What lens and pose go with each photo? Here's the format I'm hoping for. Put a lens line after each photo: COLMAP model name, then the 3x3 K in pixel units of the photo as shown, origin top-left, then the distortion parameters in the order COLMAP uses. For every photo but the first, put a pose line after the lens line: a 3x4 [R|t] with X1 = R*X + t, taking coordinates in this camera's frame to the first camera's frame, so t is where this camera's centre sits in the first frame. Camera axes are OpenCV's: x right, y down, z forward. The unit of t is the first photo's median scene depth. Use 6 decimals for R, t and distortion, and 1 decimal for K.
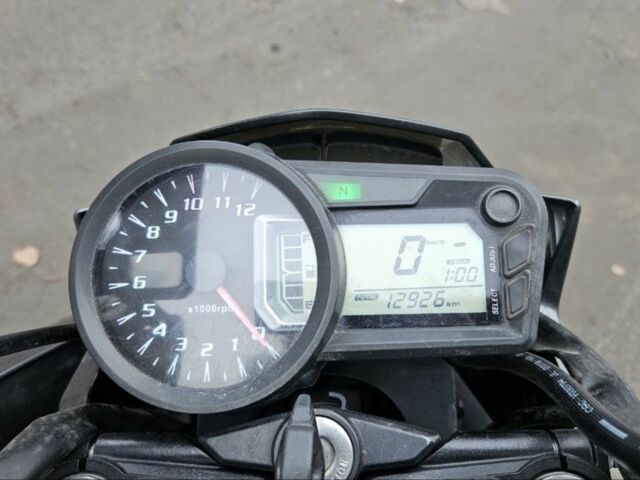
lens RADIAL K [[576.5, 0, 321.3], [0, 576.5, 237.1], [0, 0, 1]] dist [0.068617, -0.050122]
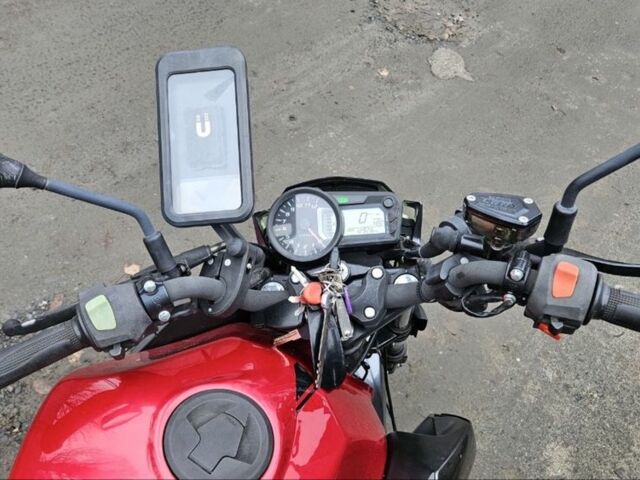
lens RADIAL K [[576.5, 0, 319.4], [0, 576.5, 242.2], [0, 0, 1]] dist [0.068617, -0.050122]
pose [[0.999216, -0.037132, -0.013755, -0.060269], [0.036176, 0.997279, -0.064239, 0.365855], [0.016103, 0.063691, 0.997840, -2.280322]]
